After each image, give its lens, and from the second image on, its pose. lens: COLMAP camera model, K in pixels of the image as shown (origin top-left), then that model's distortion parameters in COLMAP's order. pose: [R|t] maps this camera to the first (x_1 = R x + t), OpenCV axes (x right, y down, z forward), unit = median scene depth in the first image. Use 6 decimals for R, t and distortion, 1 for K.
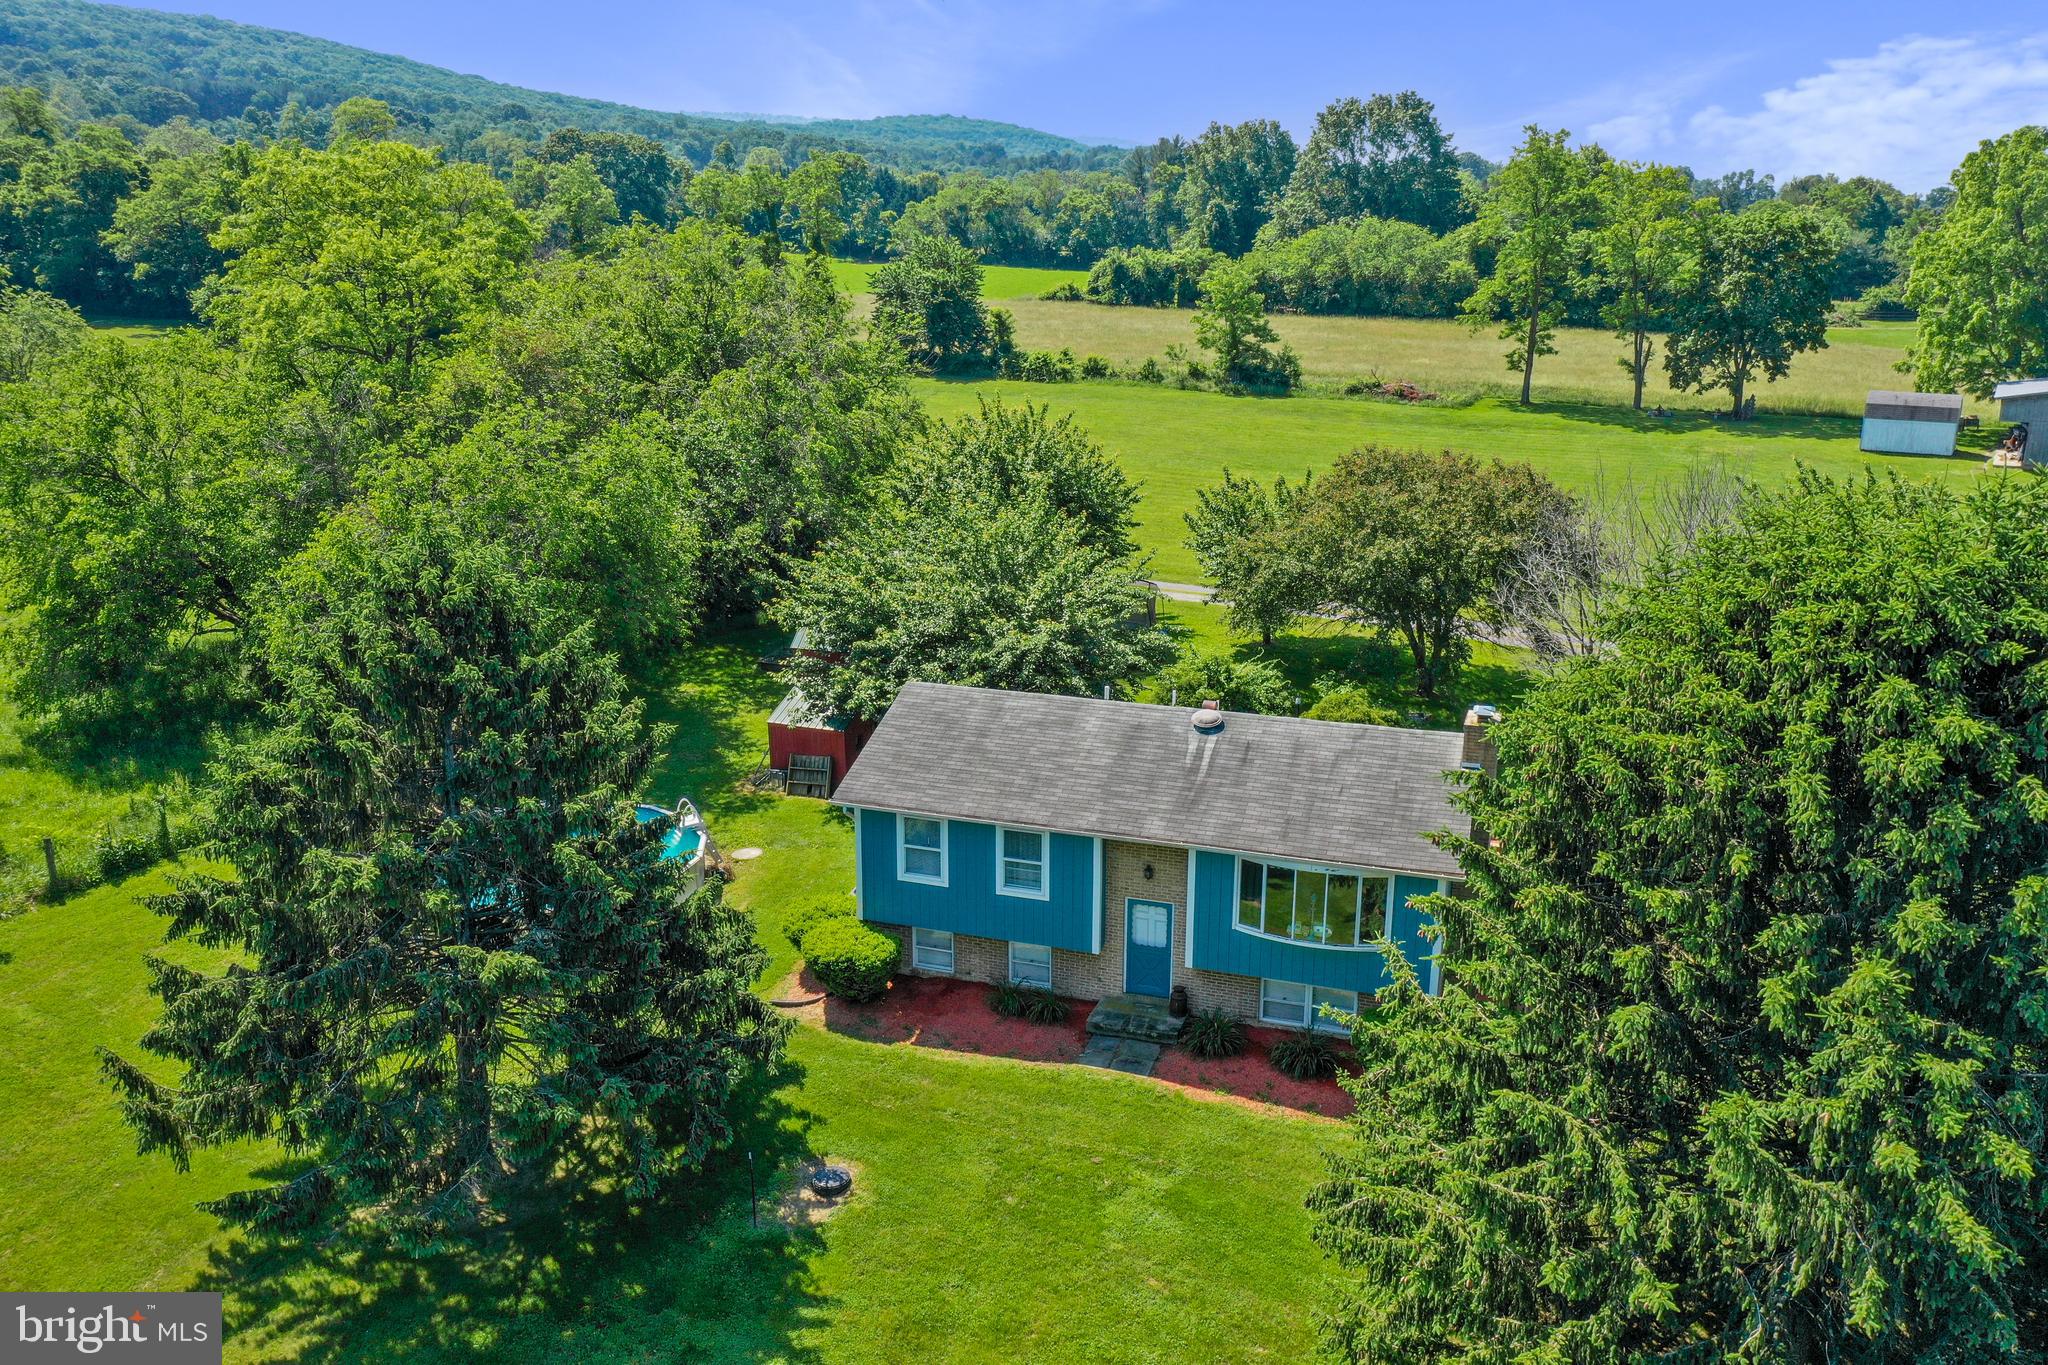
lens RADIAL K [[1604.5, 0, 1020.9], [0, 1604.5, 686.3], [0, 0, 1]] dist [-0.008524, -0.000216]
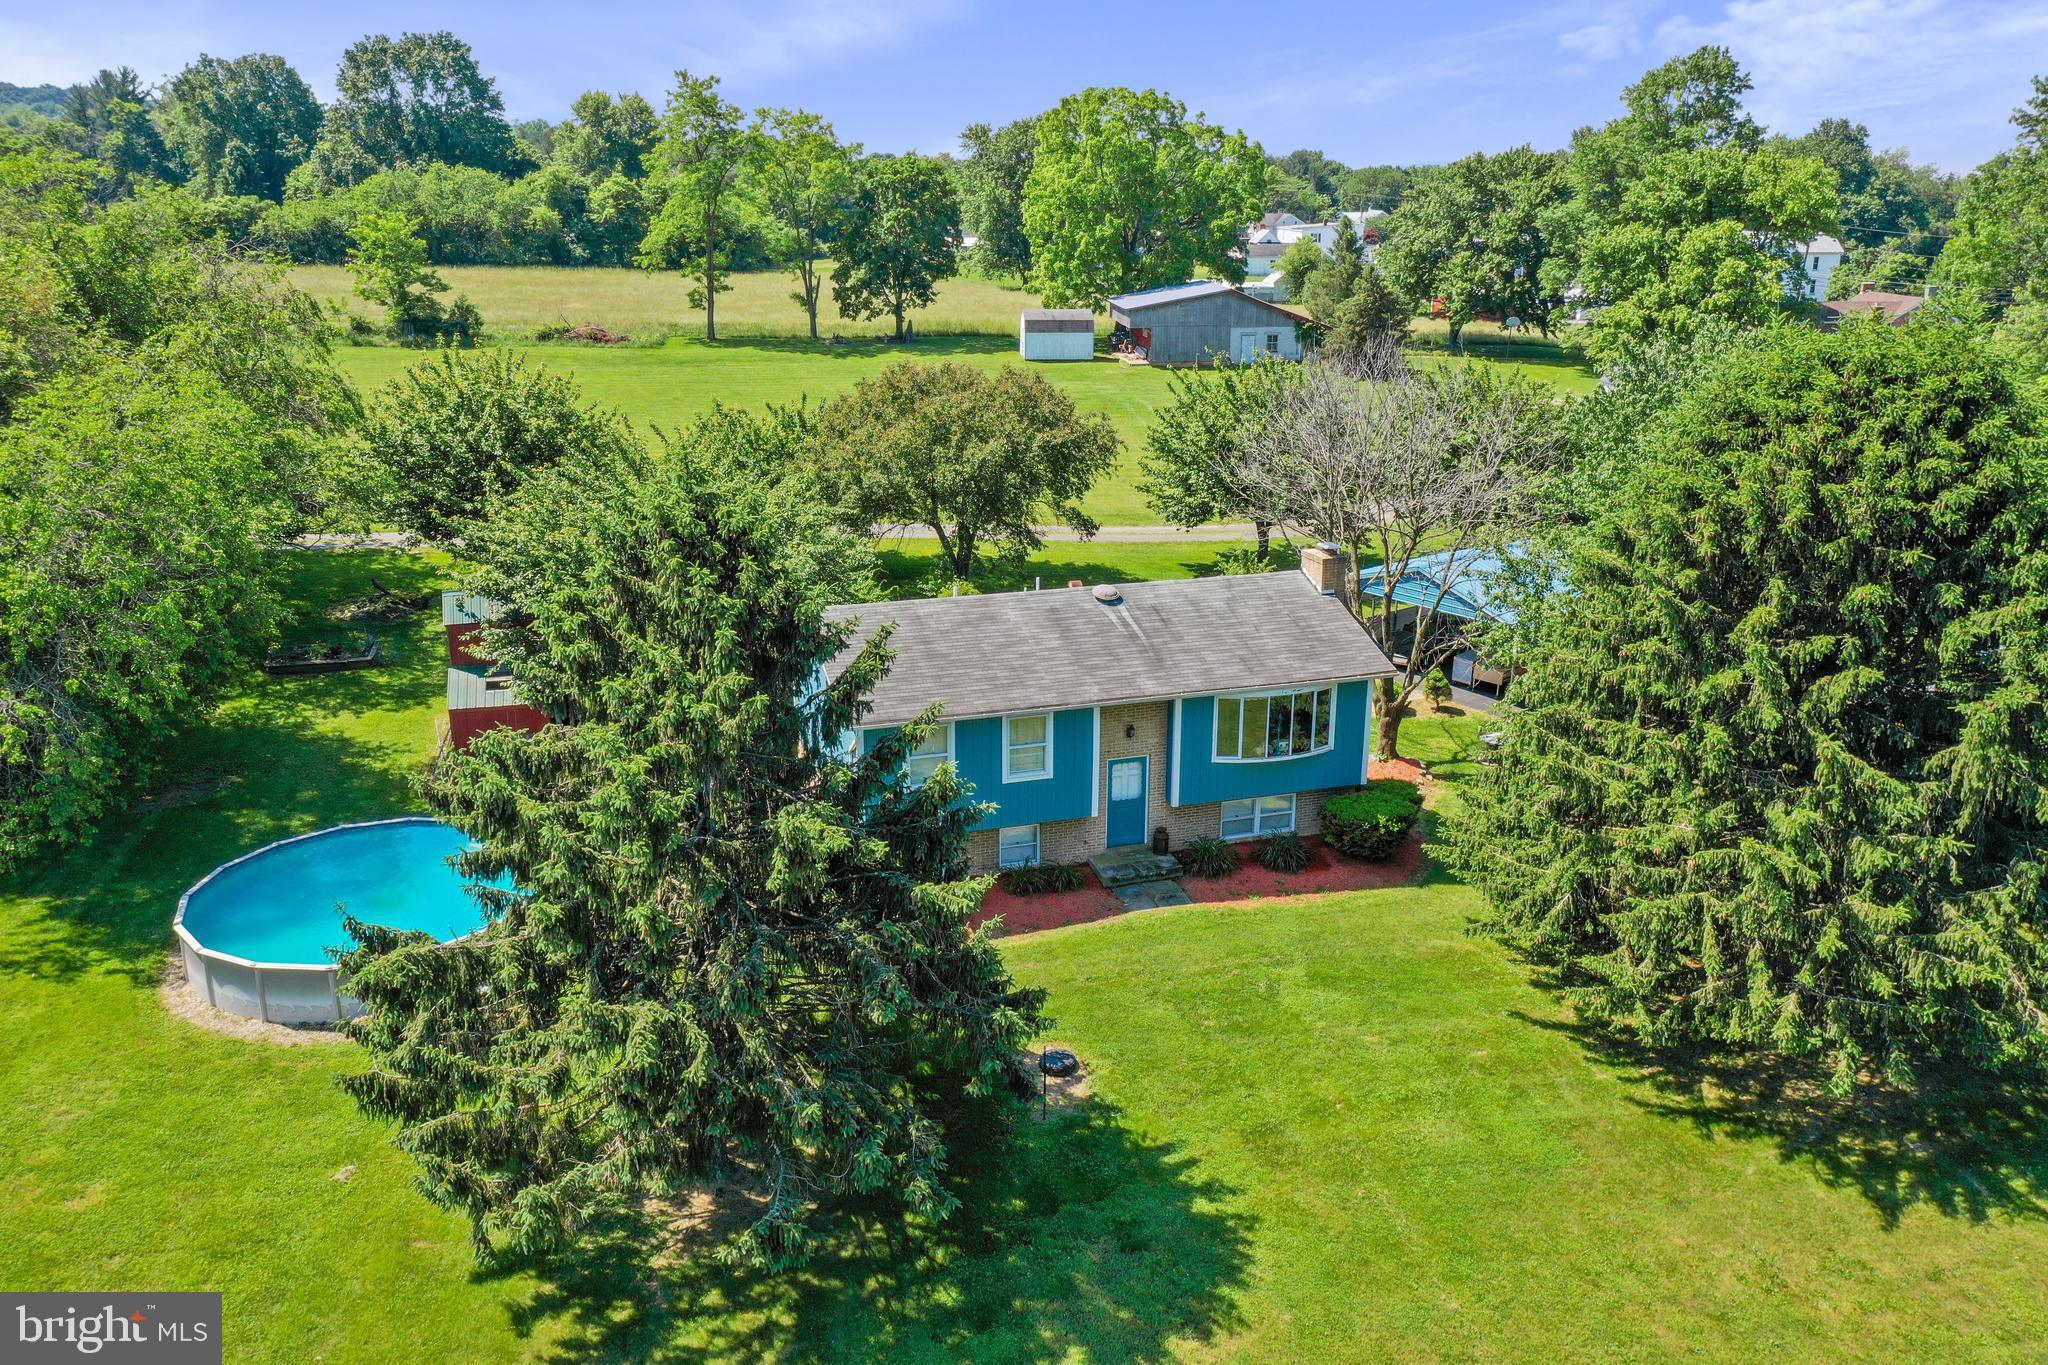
lens RADIAL K [[1604.5, 0, 1020.7], [0, 1604.5, 679.2], [0, 0, 1]] dist [-0.008524, -0.000216]
pose [[0.800796, -0.173553, 0.573241, -0.589050], [0.160621, 0.984267, 0.073613, -0.012026], [-0.576998, 0.033125, 0.816074, 0.140085]]
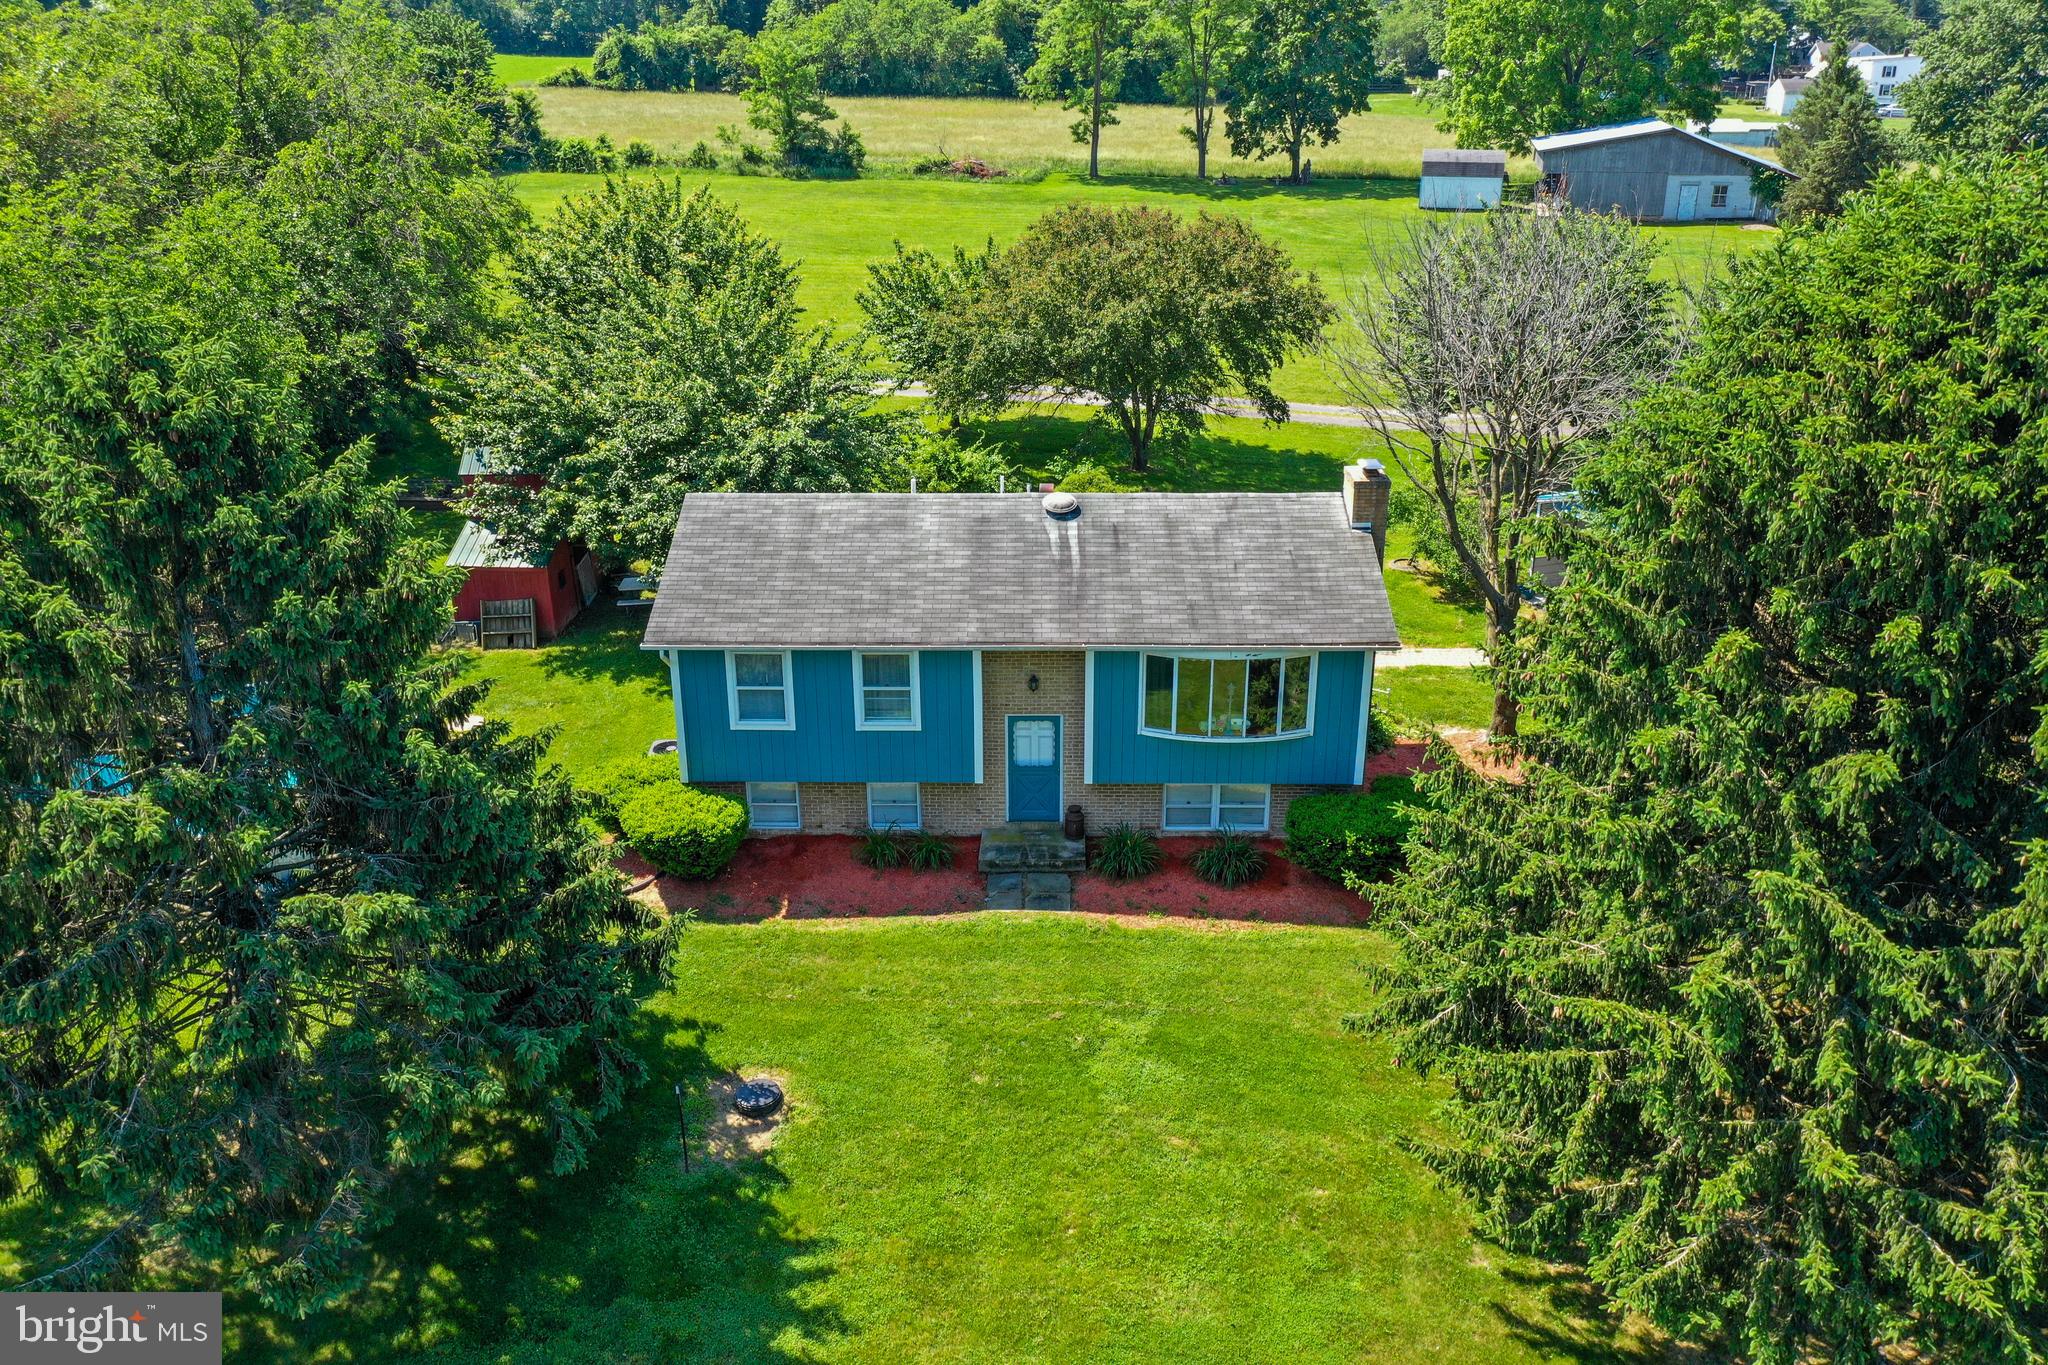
lens RADIAL K [[1604.5, 0, 1013.8], [0, 1604.5, 677.1], [0, 0, 1]] dist [-0.008524, -0.000216]
pose [[0.952116, -0.120877, 0.280827, -0.170652], [0.088809, 0.988265, 0.124281, 0.003251], [-0.292555, -0.093390, 0.951678, 0.168588]]
